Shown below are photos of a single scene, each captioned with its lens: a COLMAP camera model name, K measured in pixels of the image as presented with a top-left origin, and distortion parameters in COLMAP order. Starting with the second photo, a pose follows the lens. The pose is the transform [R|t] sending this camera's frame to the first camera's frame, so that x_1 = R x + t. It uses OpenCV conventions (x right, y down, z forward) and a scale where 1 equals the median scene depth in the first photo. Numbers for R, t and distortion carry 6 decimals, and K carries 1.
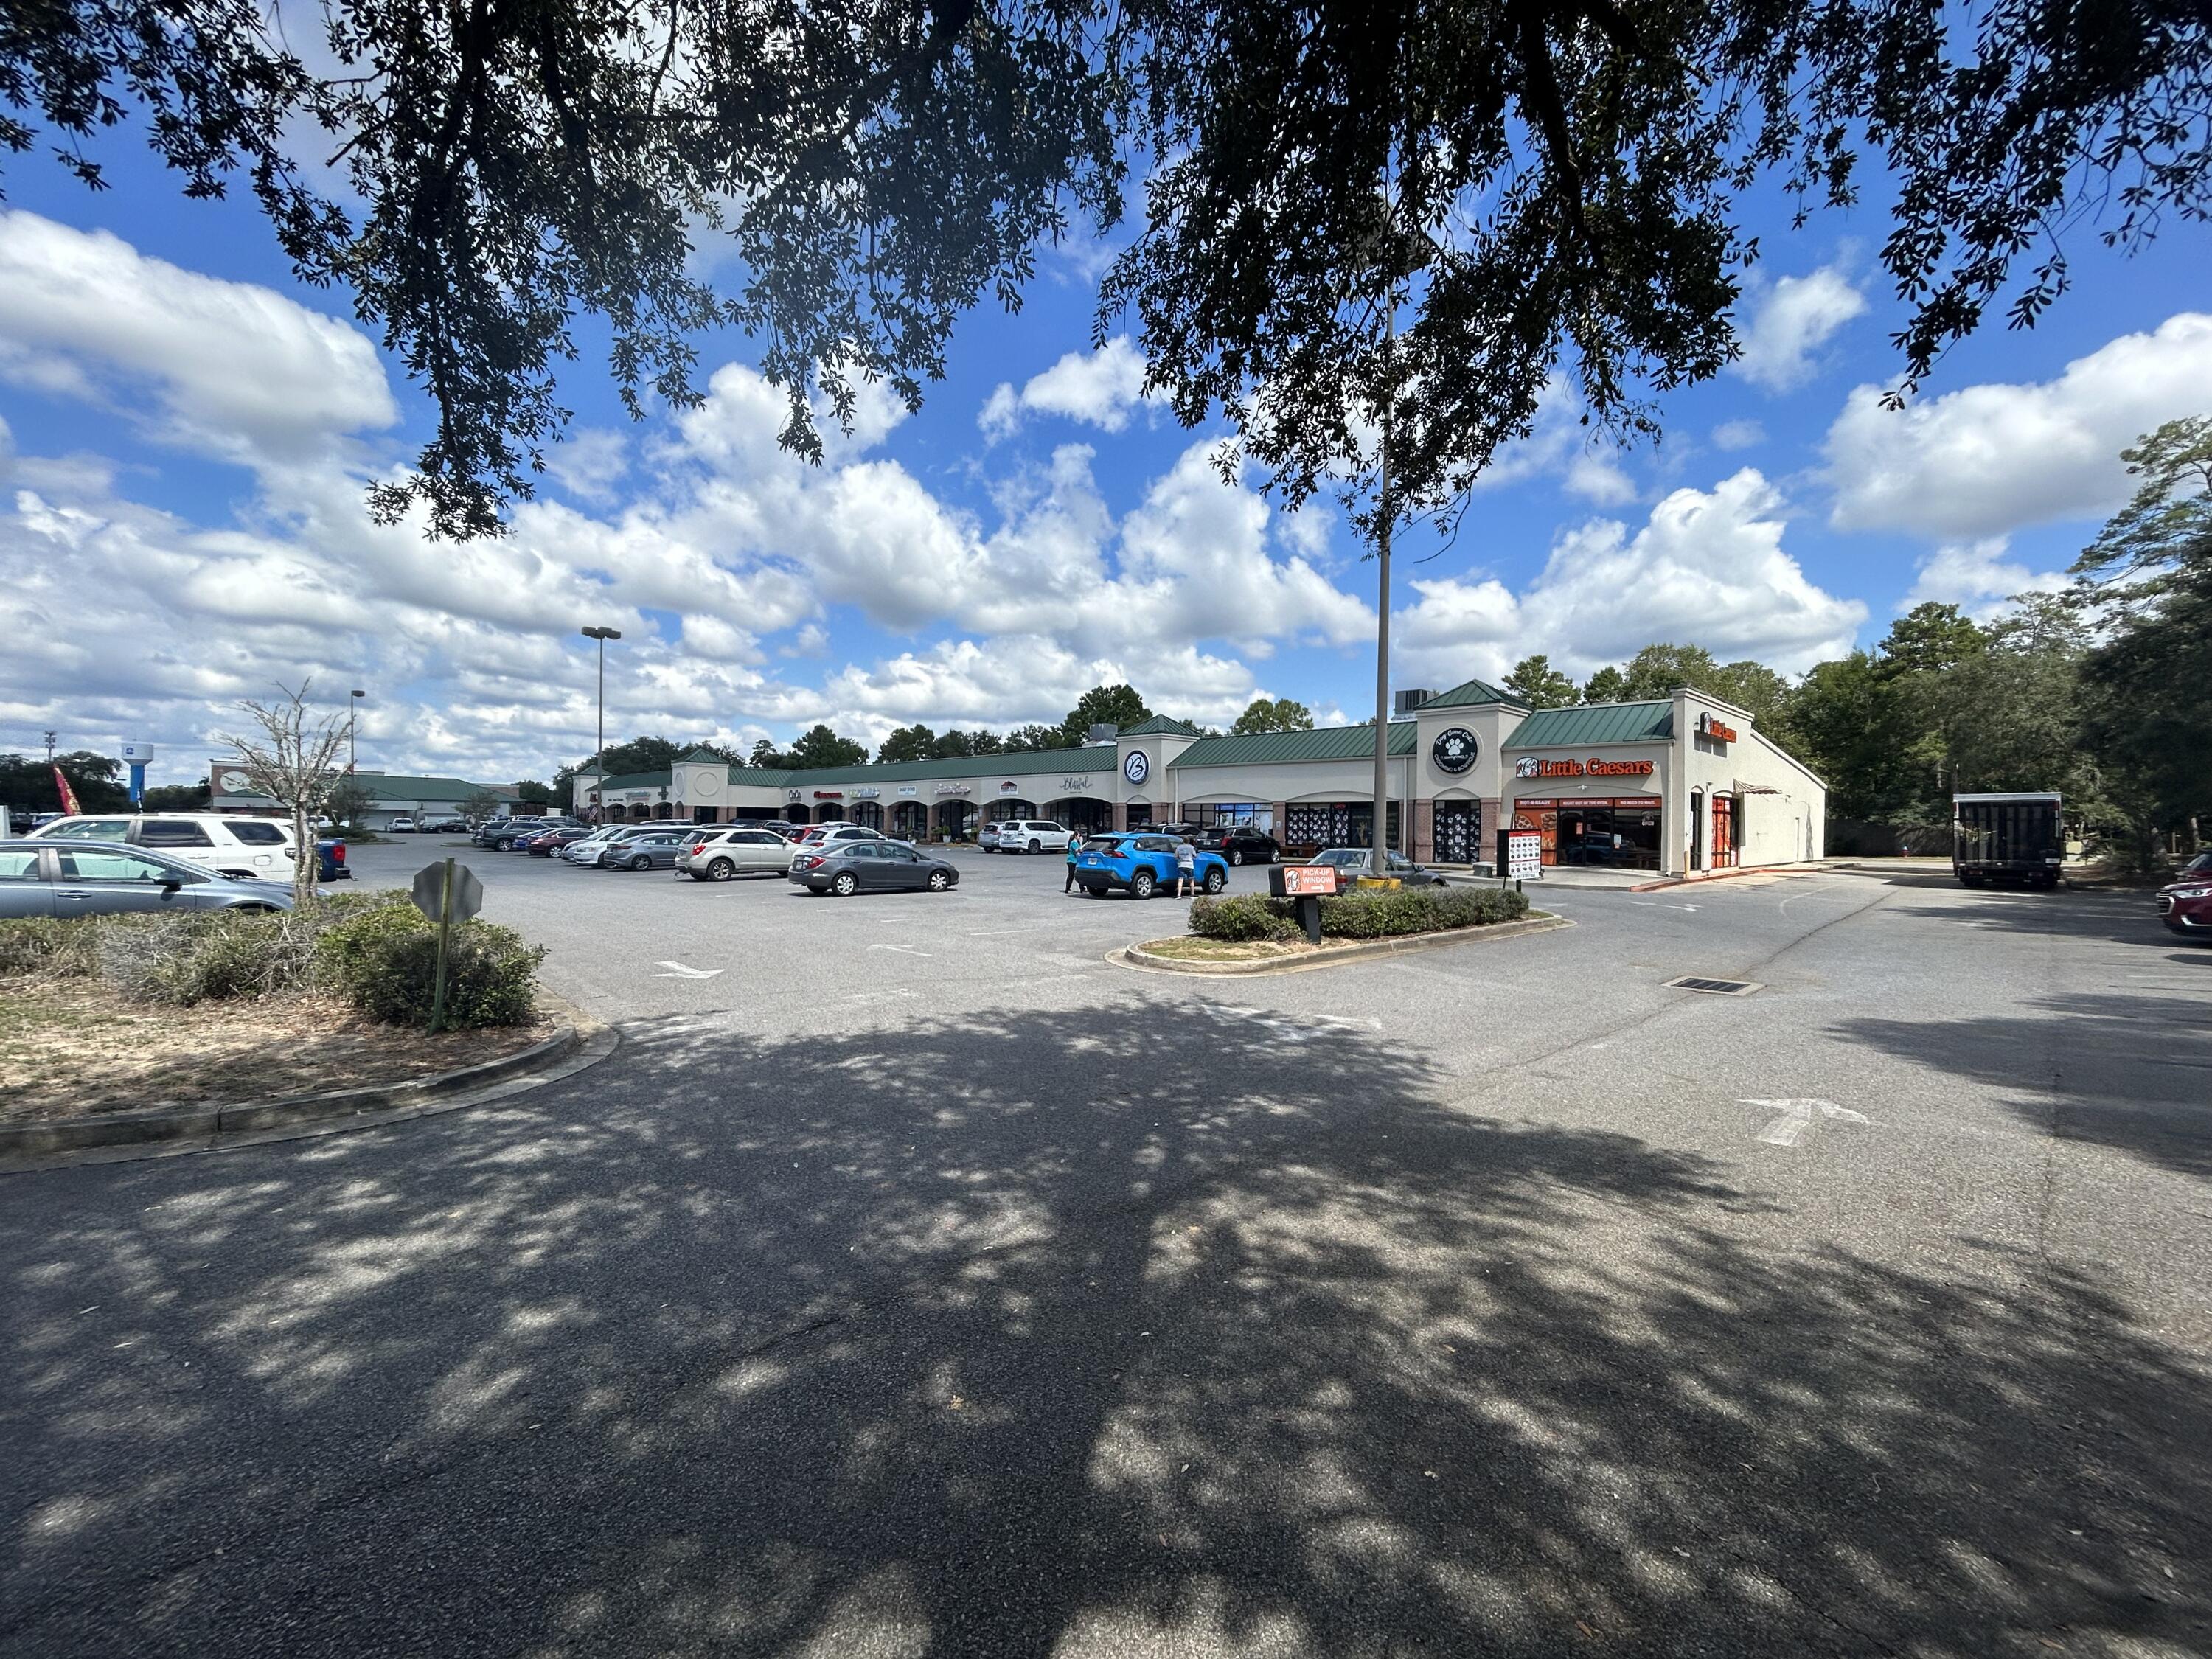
lens RADIAL K [[897.4, 0, 1109.6], [0, 897.4, 824.9], [0, 0, 1]] dist [-0.004844, -0.000286]
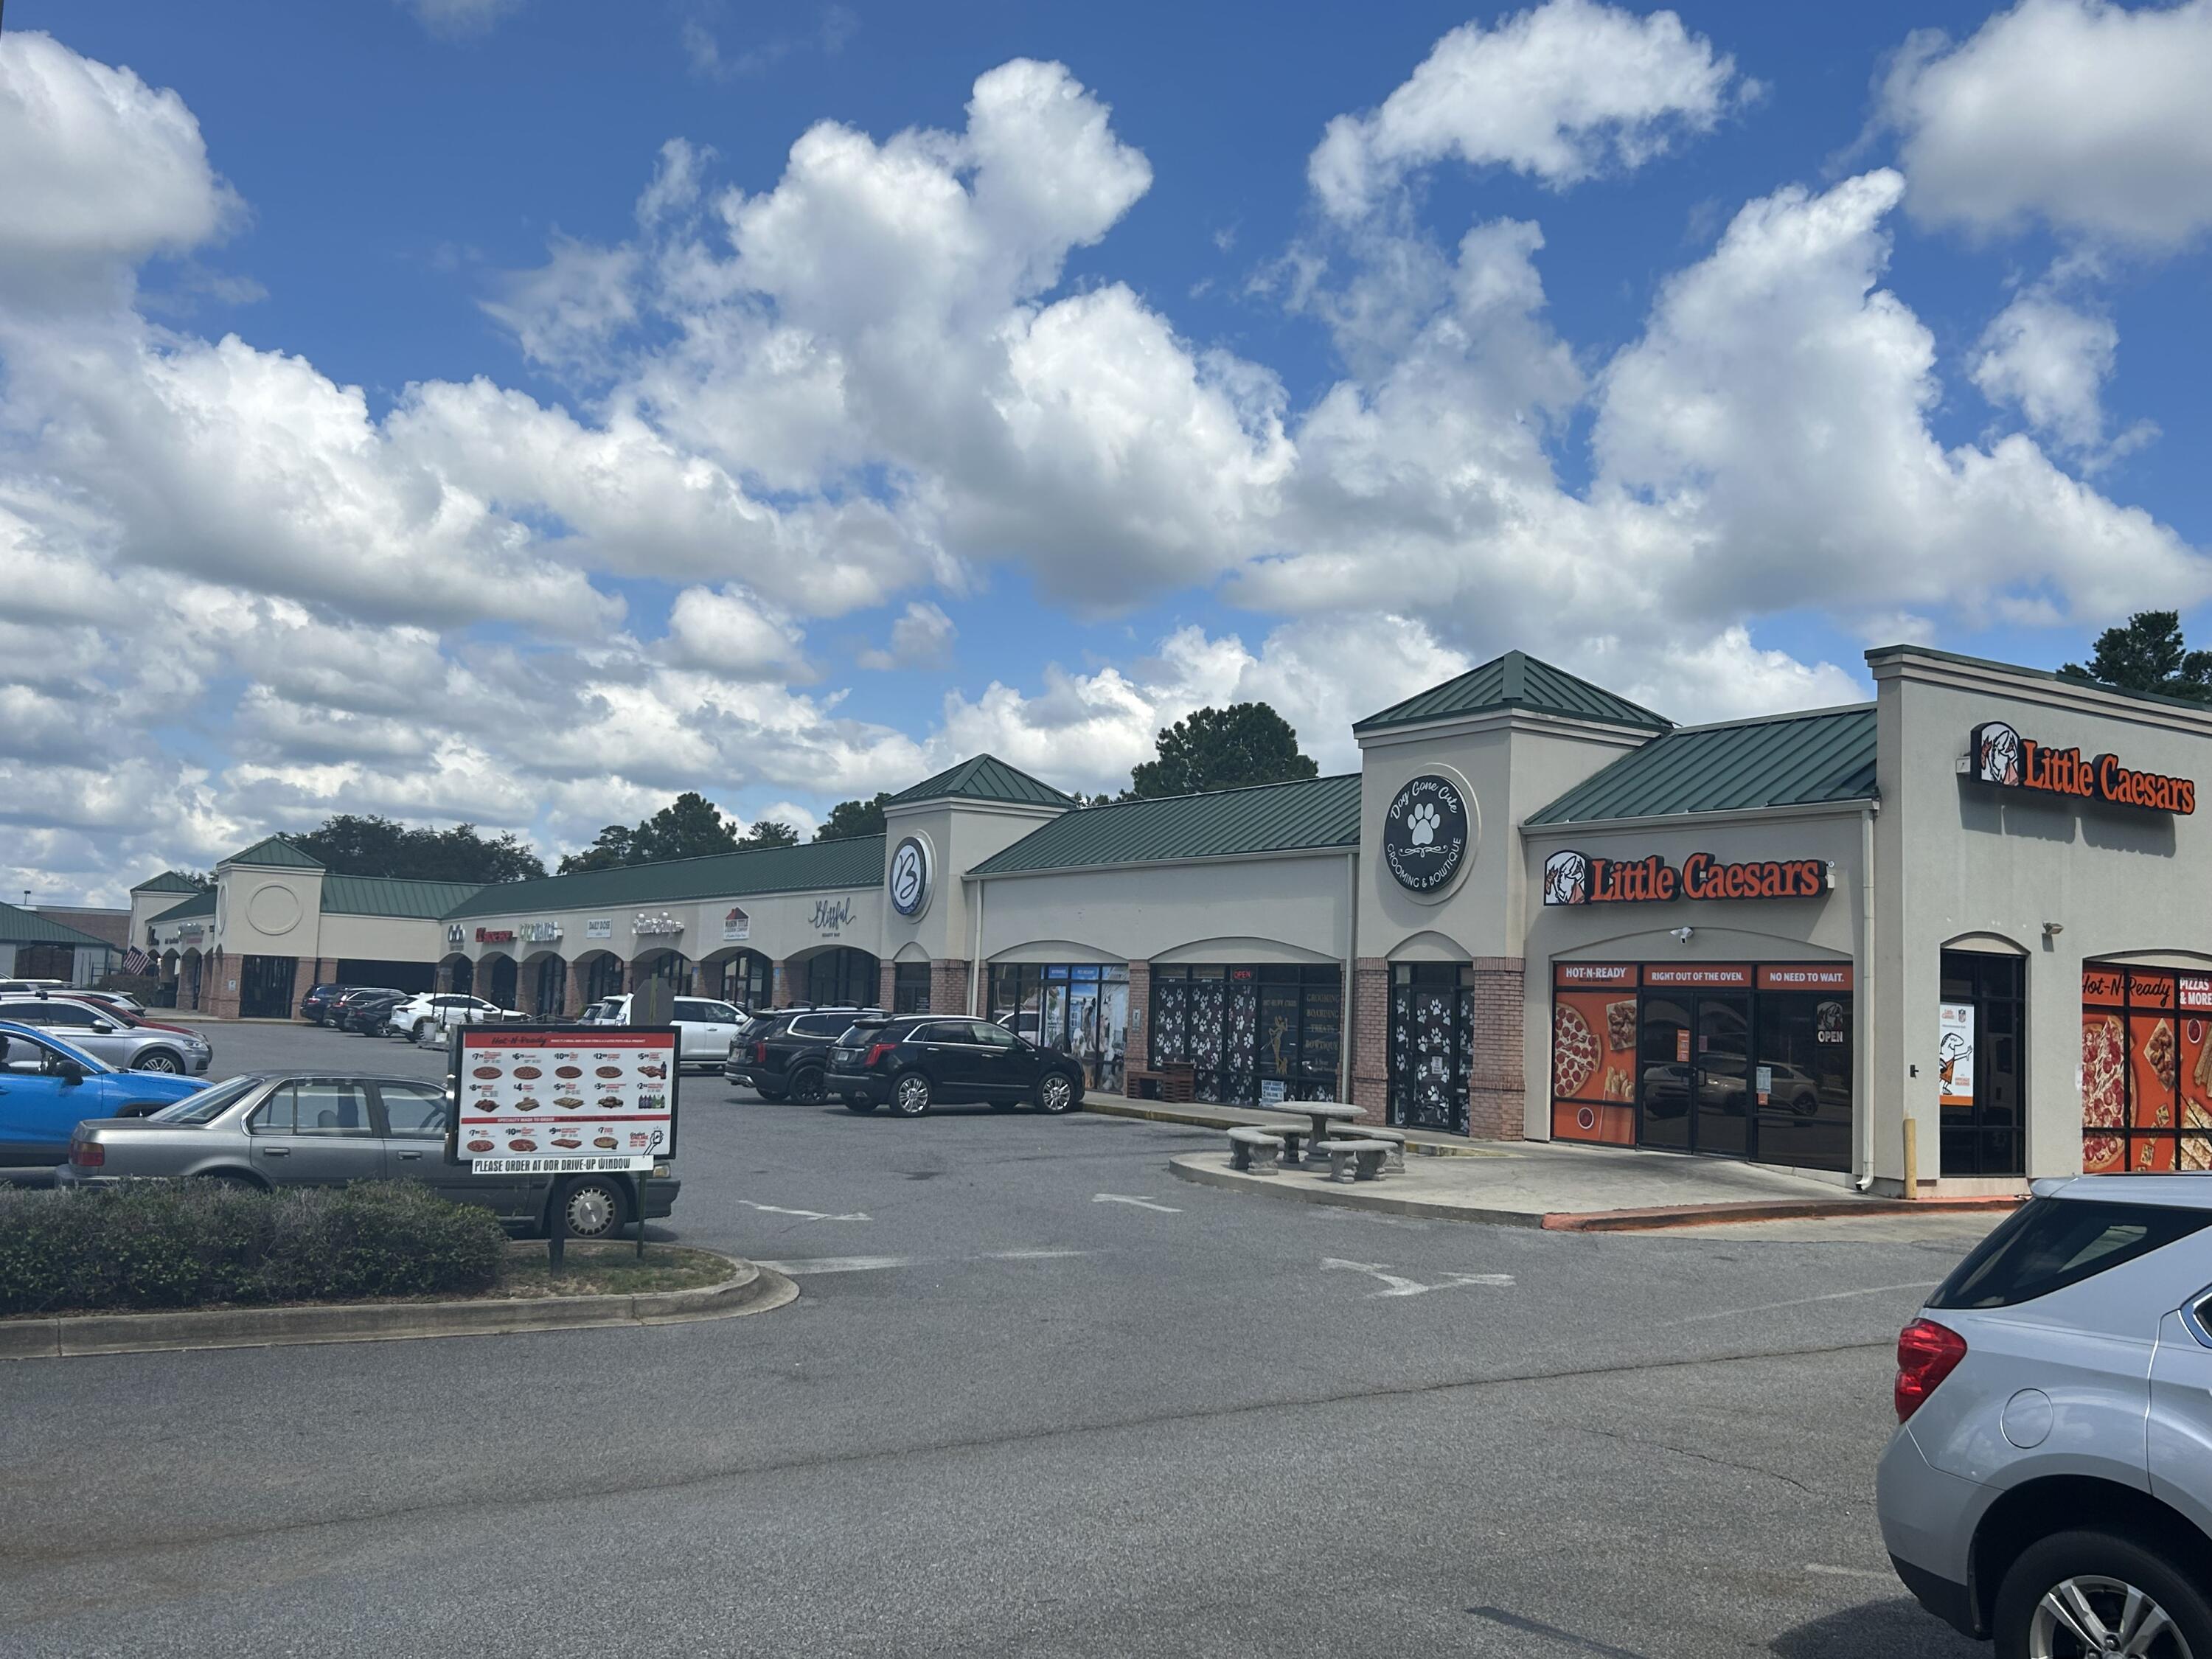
lens RADIAL K [[1929.2, 0, 1106.0], [0, 1929.2, 829.5], [0, 0, 1]] dist [0.062794, 0.000239]
pose [[0.977523, 0.005625, -0.210752, 0.421444], [-0.026068, 0.995198, -0.094347, -0.002681], [0.209209, 0.097721, 0.972976, 0.163978]]
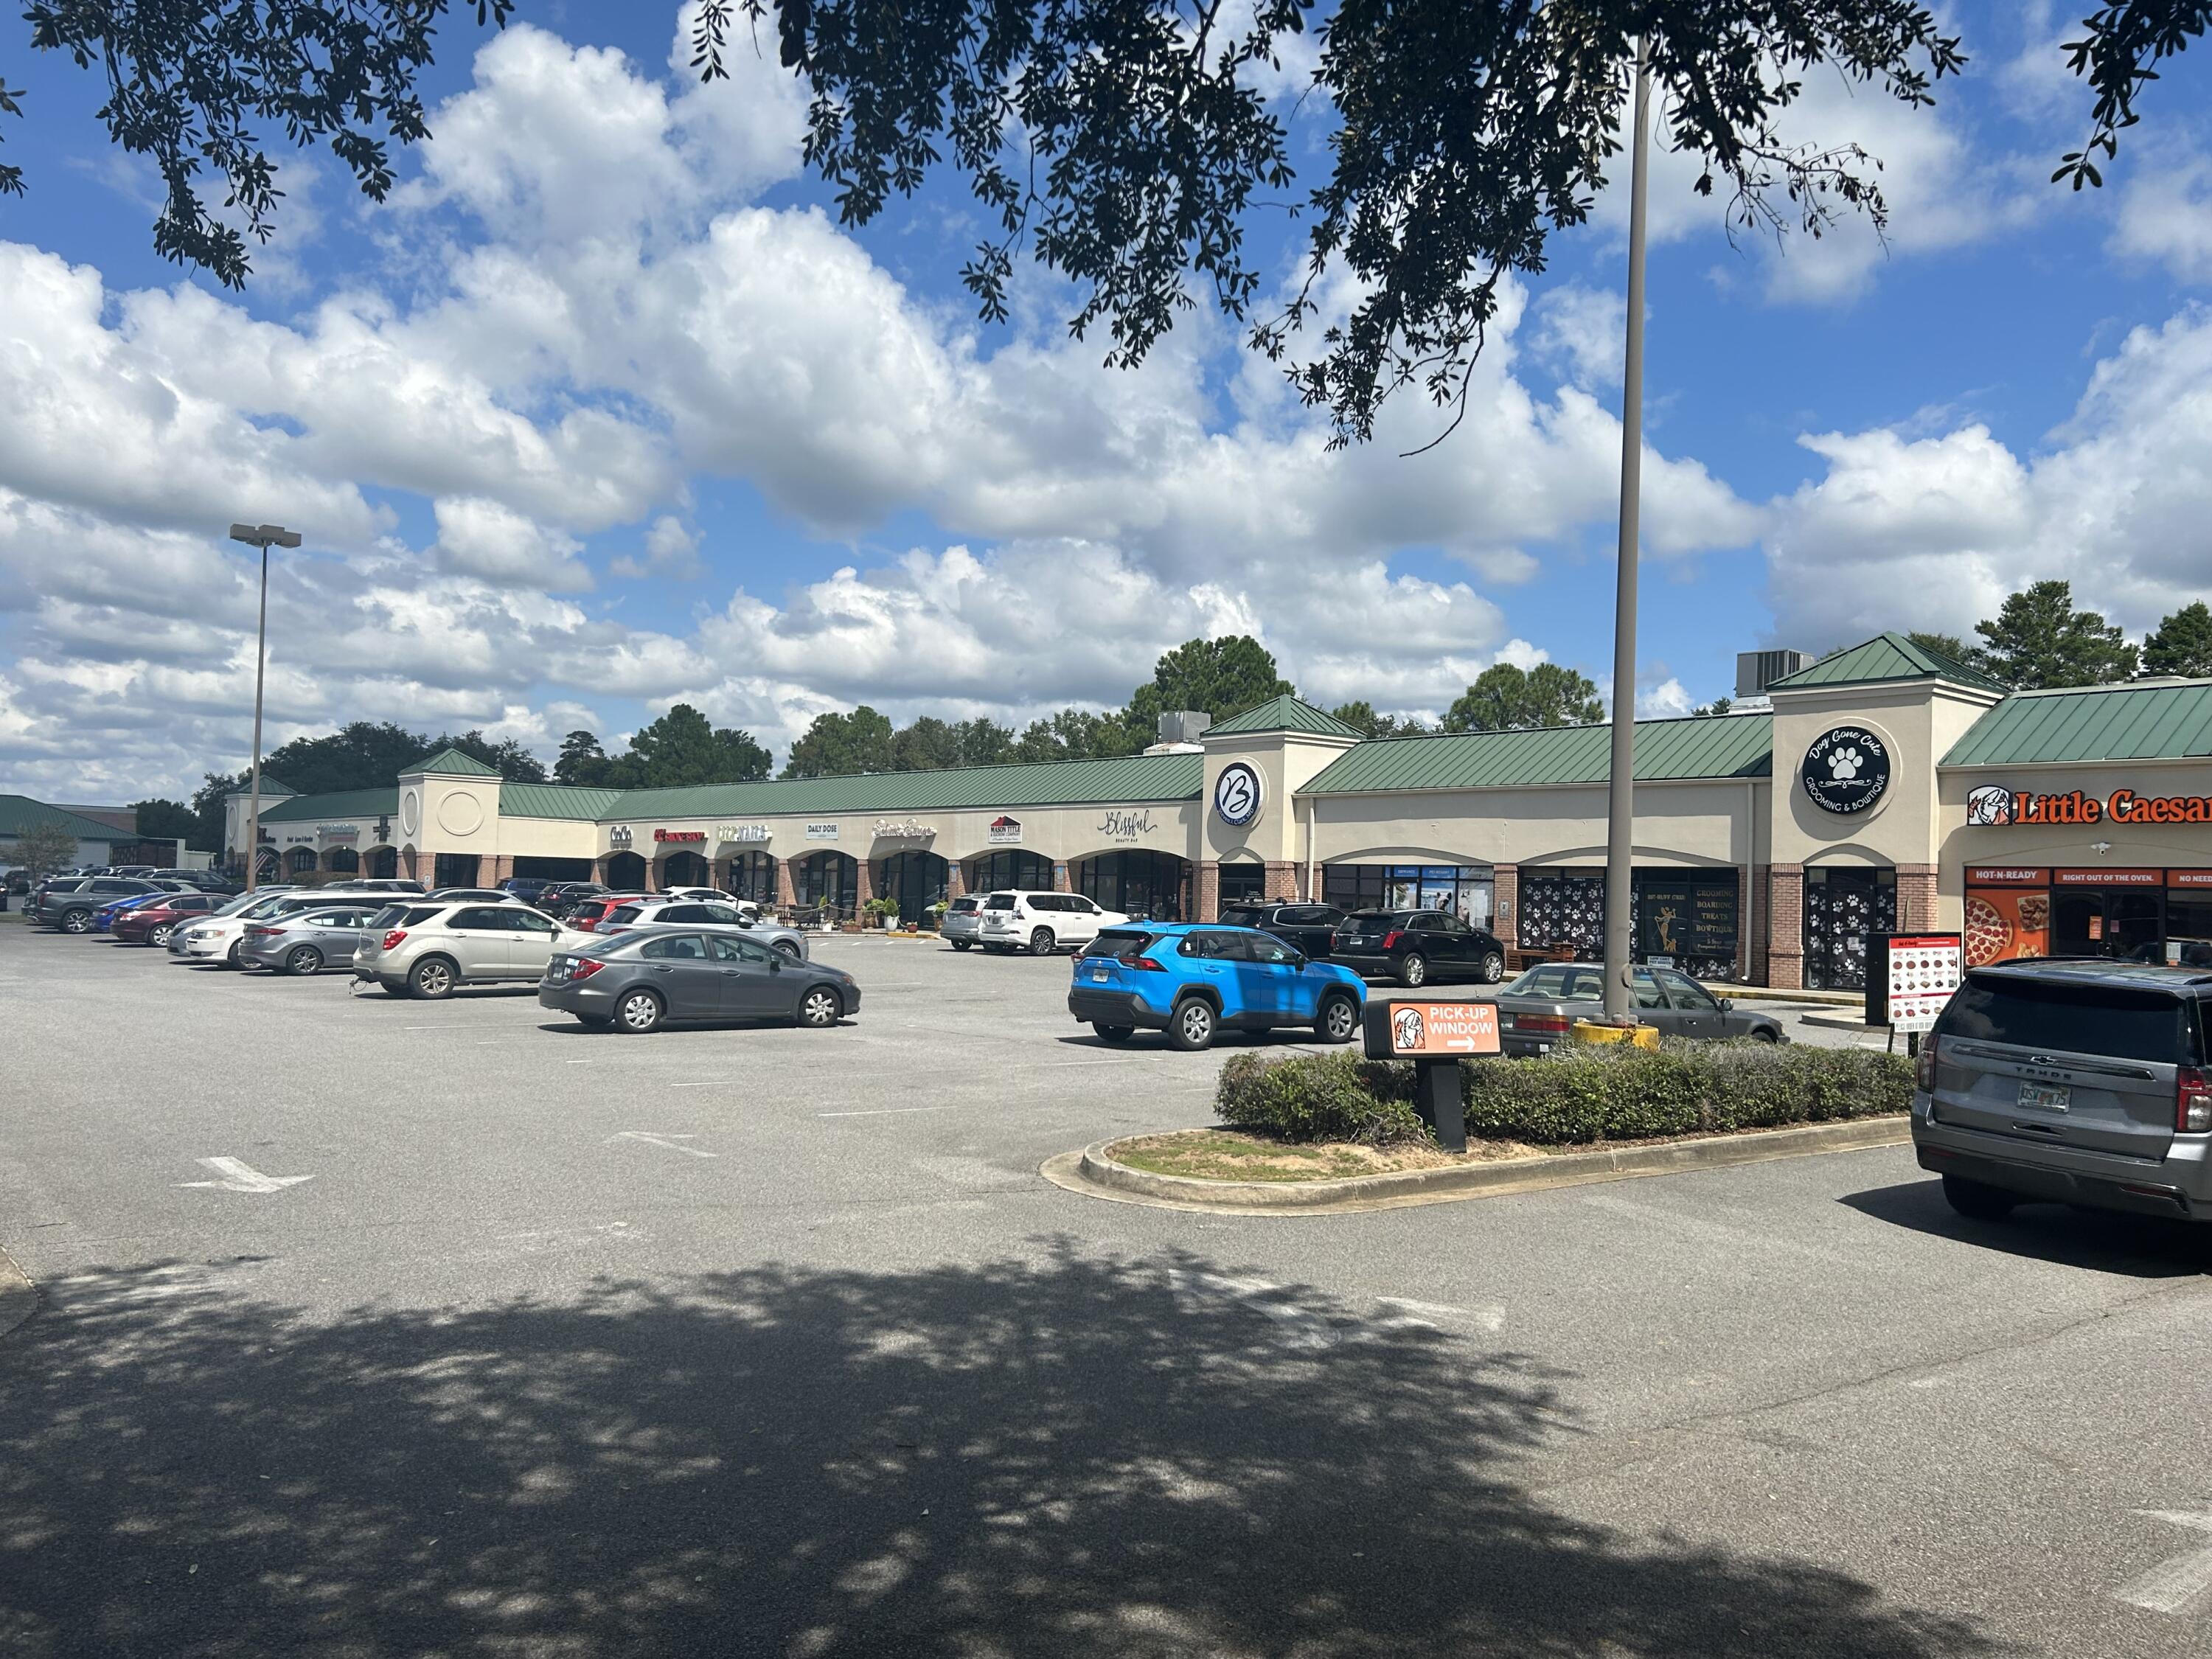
lens RADIAL K [[1696.6, 0, 1114.2], [0, 1696.6, 895.6], [0, 0, 1]] dist [0.046001, -0.055689]
pose [[0.997480, 0.016433, -0.069025, 0.036063], [-0.016467, 0.999864, 0.000070, -0.004637], [0.069017, 0.001067, 0.997615, 0.001594]]
